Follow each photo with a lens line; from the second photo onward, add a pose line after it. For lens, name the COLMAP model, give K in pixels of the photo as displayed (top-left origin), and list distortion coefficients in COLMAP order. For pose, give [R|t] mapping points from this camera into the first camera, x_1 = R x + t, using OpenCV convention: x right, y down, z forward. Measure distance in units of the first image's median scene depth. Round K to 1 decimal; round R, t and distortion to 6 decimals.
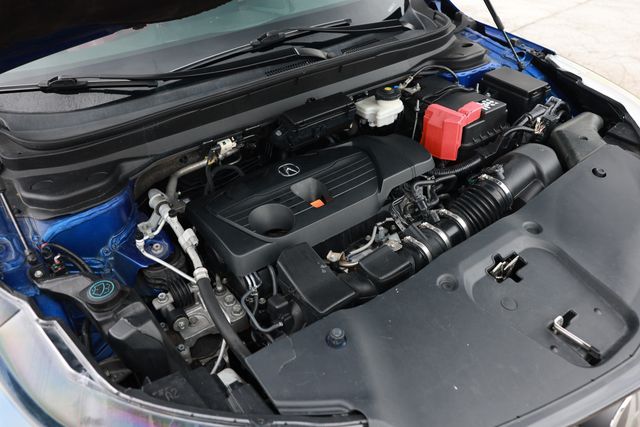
lens RADIAL K [[497.8, 0, 320.0], [0, 497.8, 213.5], [0, 0, 1]] dist [-0.124116, 0.111075]
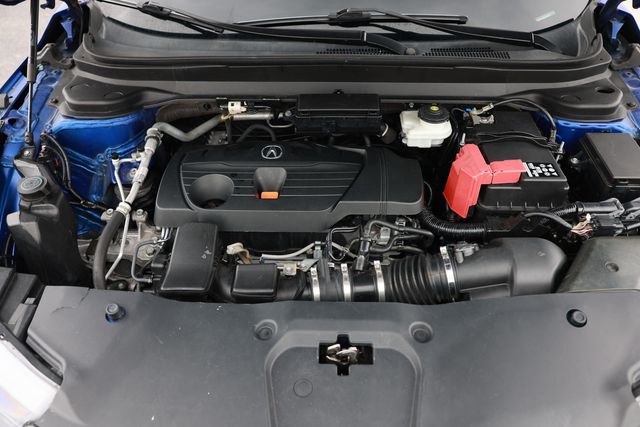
lens RADIAL K [[497.8, 0, 320.0], [0, 497.8, 213.5], [0, 0, 1]] dist [-0.124116, 0.111075]
pose [[0.793918, 0.427069, -0.432789, 0.463669], [-0.380849, 0.904150, 0.193562, -0.193750], [0.473971, 0.011155, 0.880470, 0.175120]]
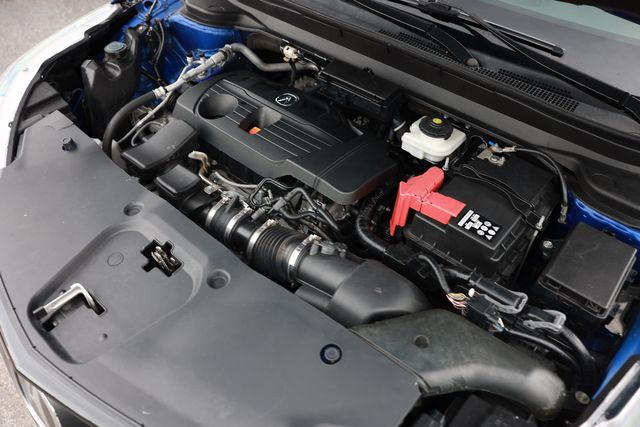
lens RADIAL K [[497.8, 0, 320.0], [0, 497.8, 213.5], [0, 0, 1]] dist [-0.124116, 0.111075]
pose [[0.224939, 0.714176, -0.662838, 0.780999], [-0.617935, 0.630531, 0.469666, -0.448162], [0.753365, 0.303945, 0.583146, 0.489479]]
